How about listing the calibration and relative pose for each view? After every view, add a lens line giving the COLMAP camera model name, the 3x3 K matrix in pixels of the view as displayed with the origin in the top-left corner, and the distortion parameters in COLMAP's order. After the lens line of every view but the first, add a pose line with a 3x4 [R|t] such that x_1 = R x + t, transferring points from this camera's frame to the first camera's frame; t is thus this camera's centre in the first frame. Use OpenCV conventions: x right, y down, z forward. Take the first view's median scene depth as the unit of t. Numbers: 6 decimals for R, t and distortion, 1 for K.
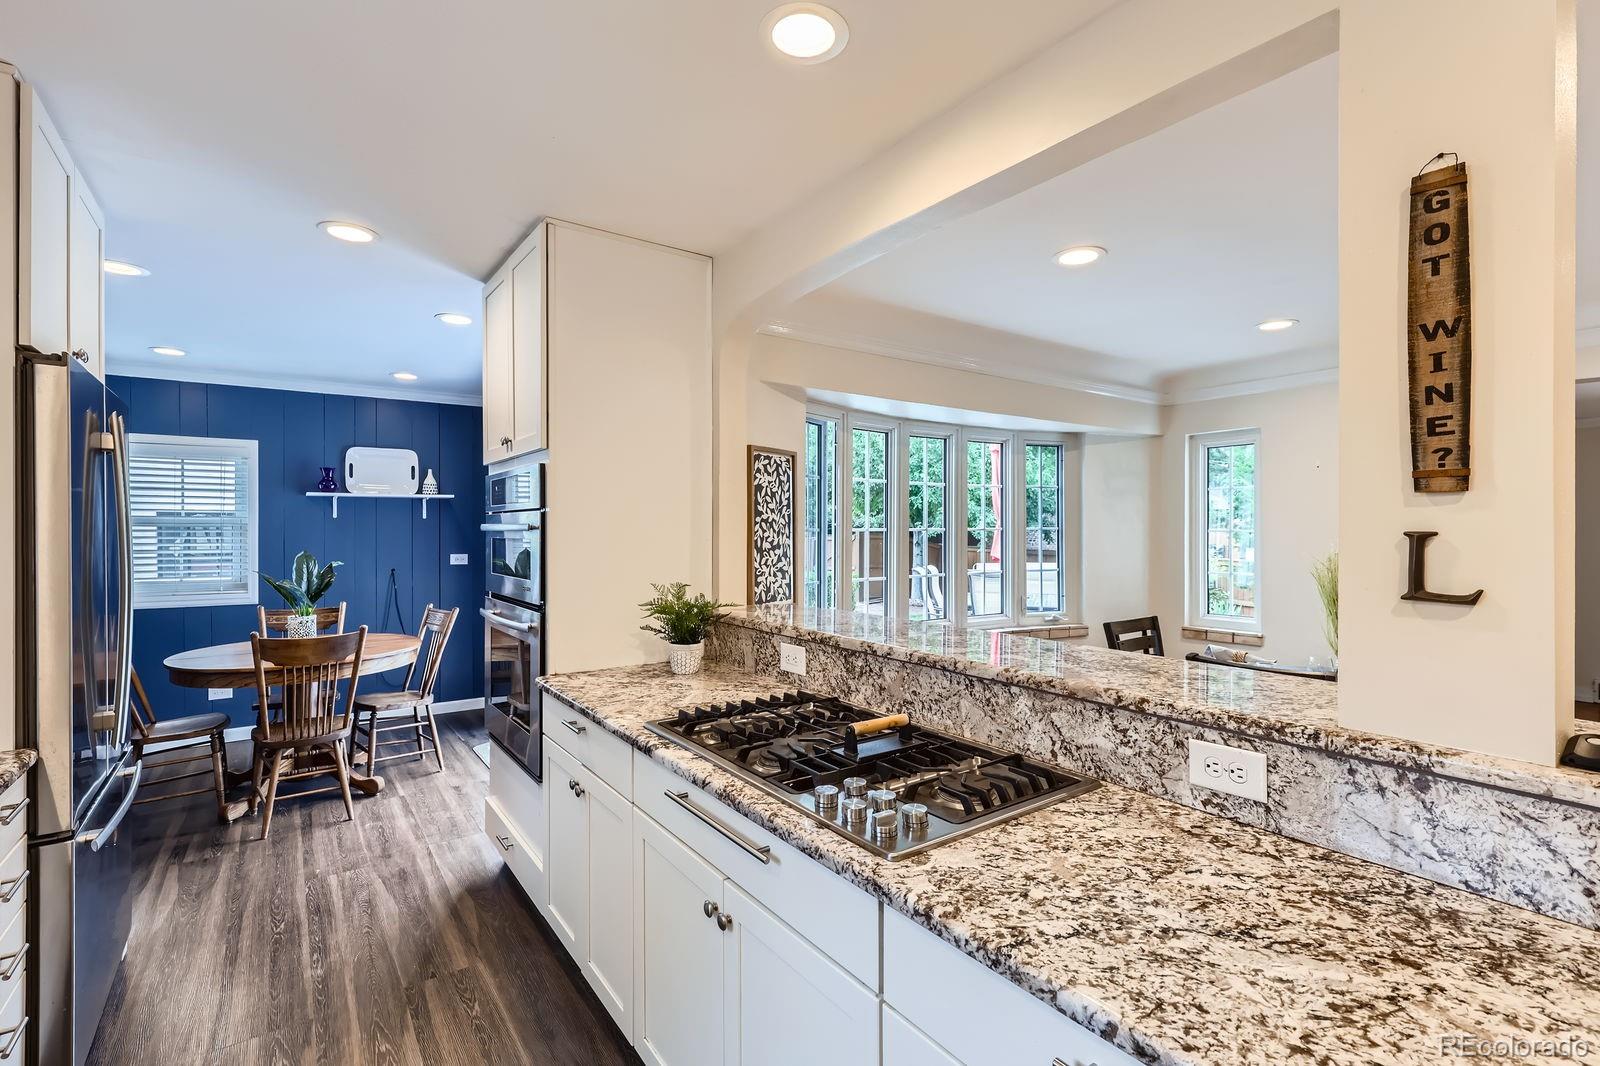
lens RADIAL K [[727.0, 0, 799.0], [0, 727.0, 530.1], [0, 0, 1]] dist [0.005191, -0.001173]
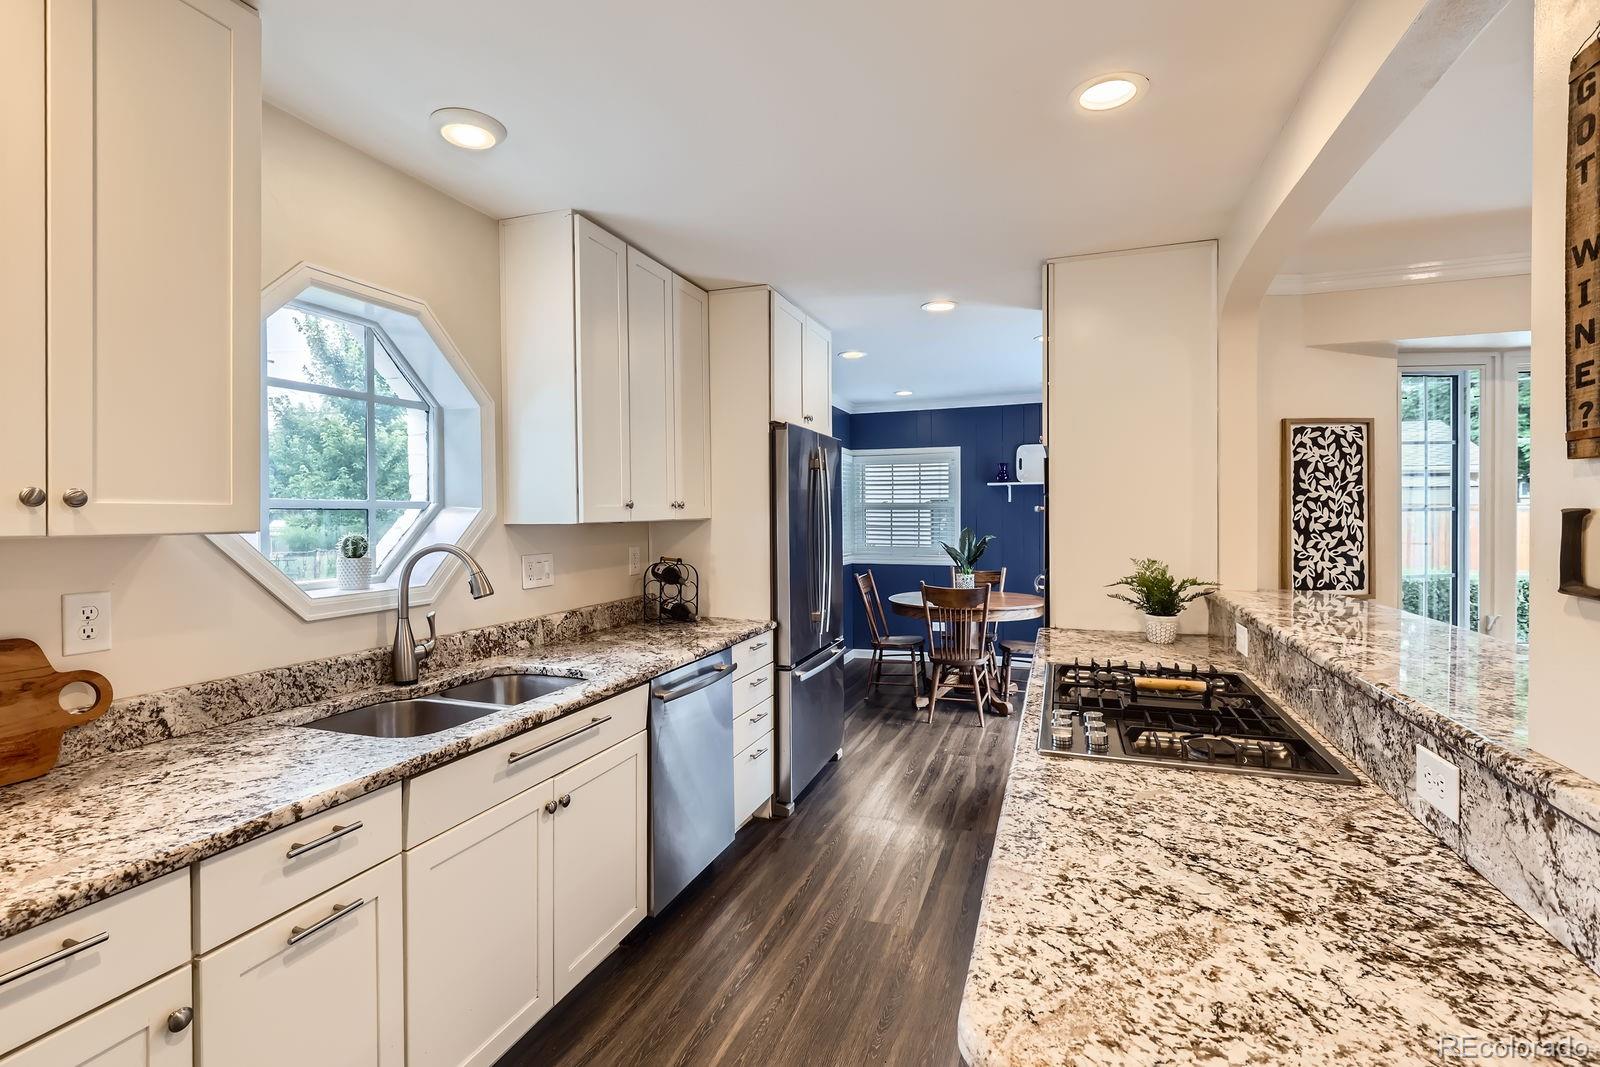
lens RADIAL K [[727.0, 0, 800.1], [0, 727.0, 521.5], [0, 0, 1]] dist [0.005191, -0.001173]
pose [[0.572711, 0.006015, -0.819735, 0.343877], [0.005615, 0.999921, 0.011259, 0.000875], [0.819738, -0.011051, 0.572632, -0.048992]]
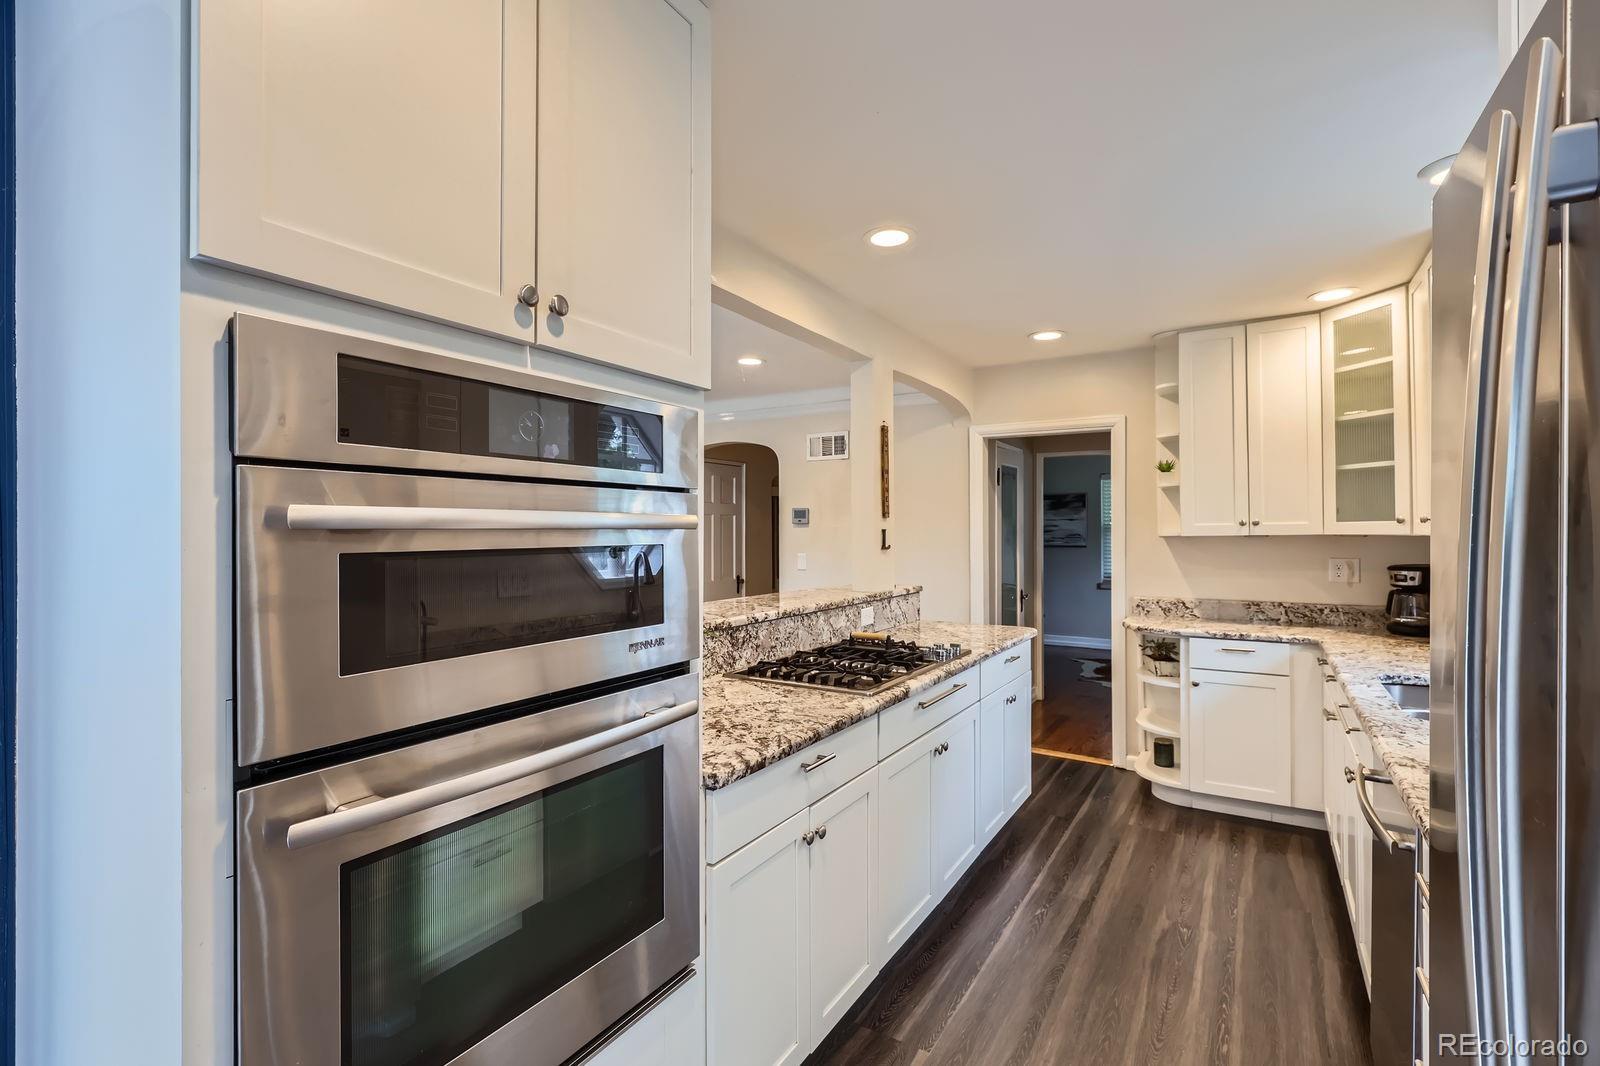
lens RADIAL K [[727.0, 0, 802.3], [0, 727.0, 529.6], [0, 0, 1]] dist [0.005191, -0.001173]
pose [[-0.387800, -0.002201, 0.921741, -1.861352], [0.000740, 0.999996, 0.002699, -0.003790], [-0.921743, 0.001729, -0.387797, 2.319507]]
